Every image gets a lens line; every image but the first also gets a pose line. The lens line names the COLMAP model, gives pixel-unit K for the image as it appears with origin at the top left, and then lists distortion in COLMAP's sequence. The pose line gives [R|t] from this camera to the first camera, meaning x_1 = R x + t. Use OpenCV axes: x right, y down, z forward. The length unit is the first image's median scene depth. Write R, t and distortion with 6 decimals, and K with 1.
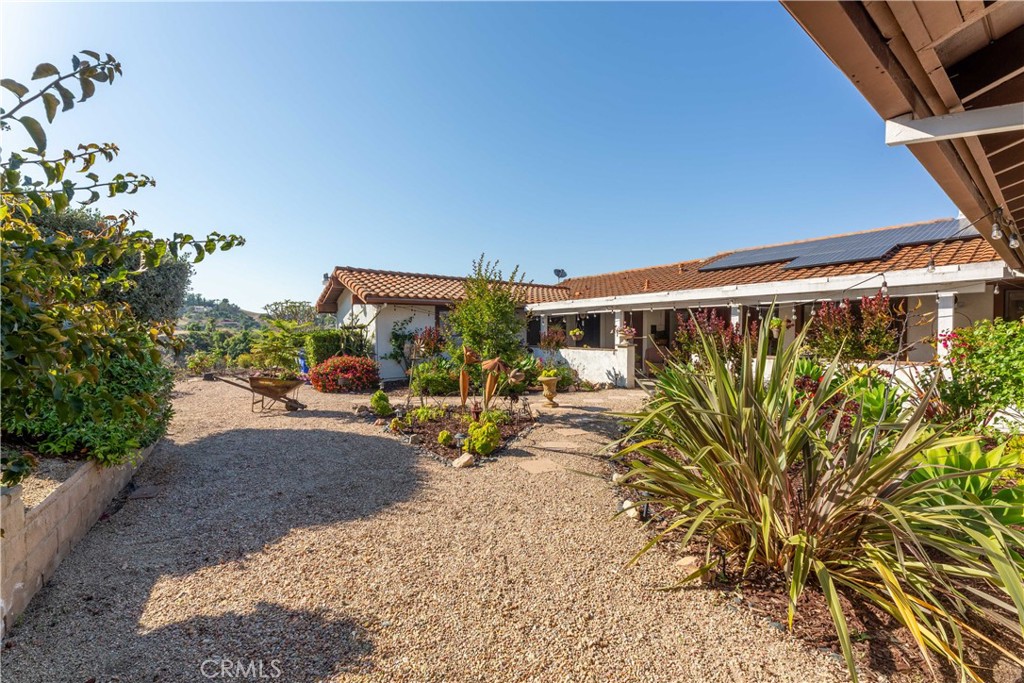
lens RADIAL K [[410.5, 0, 512.9], [0, 410.5, 343.4], [0, 0, 1]] dist [0.000089, -0.000183]
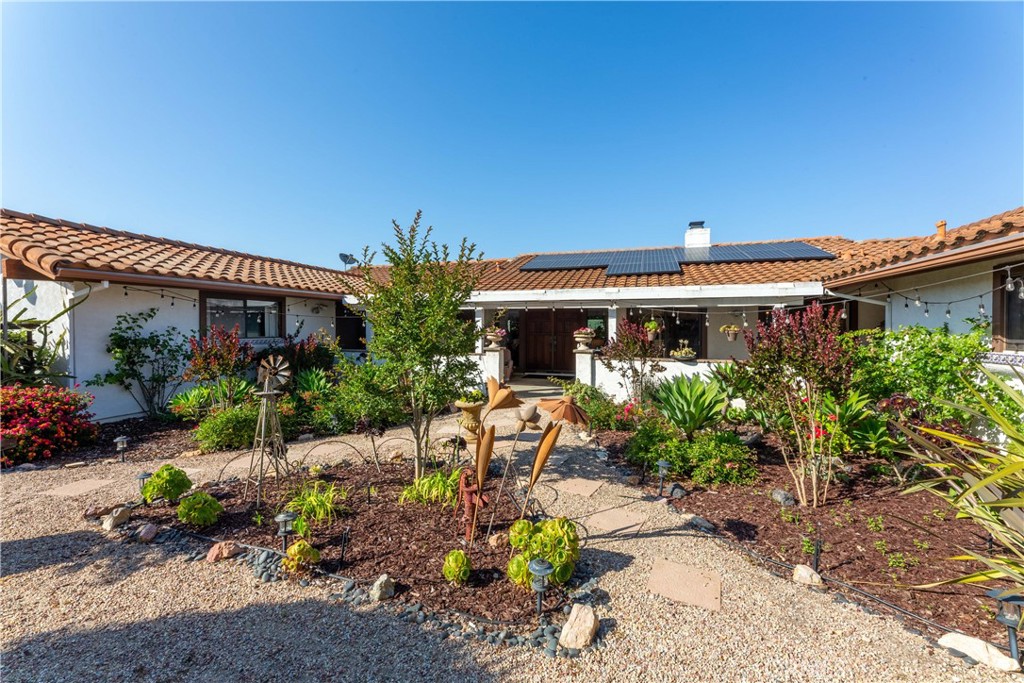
lens RADIAL K [[410.5, 0, 511.7], [0, 410.5, 332.6], [0, 0, 1]] dist [0.000089, -0.000183]
pose [[0.818078, -0.004700, 0.575088, -0.173548], [0.010563, 0.999921, -0.006855, -0.020633], [-0.575010, 0.011683, 0.818063, 0.243299]]
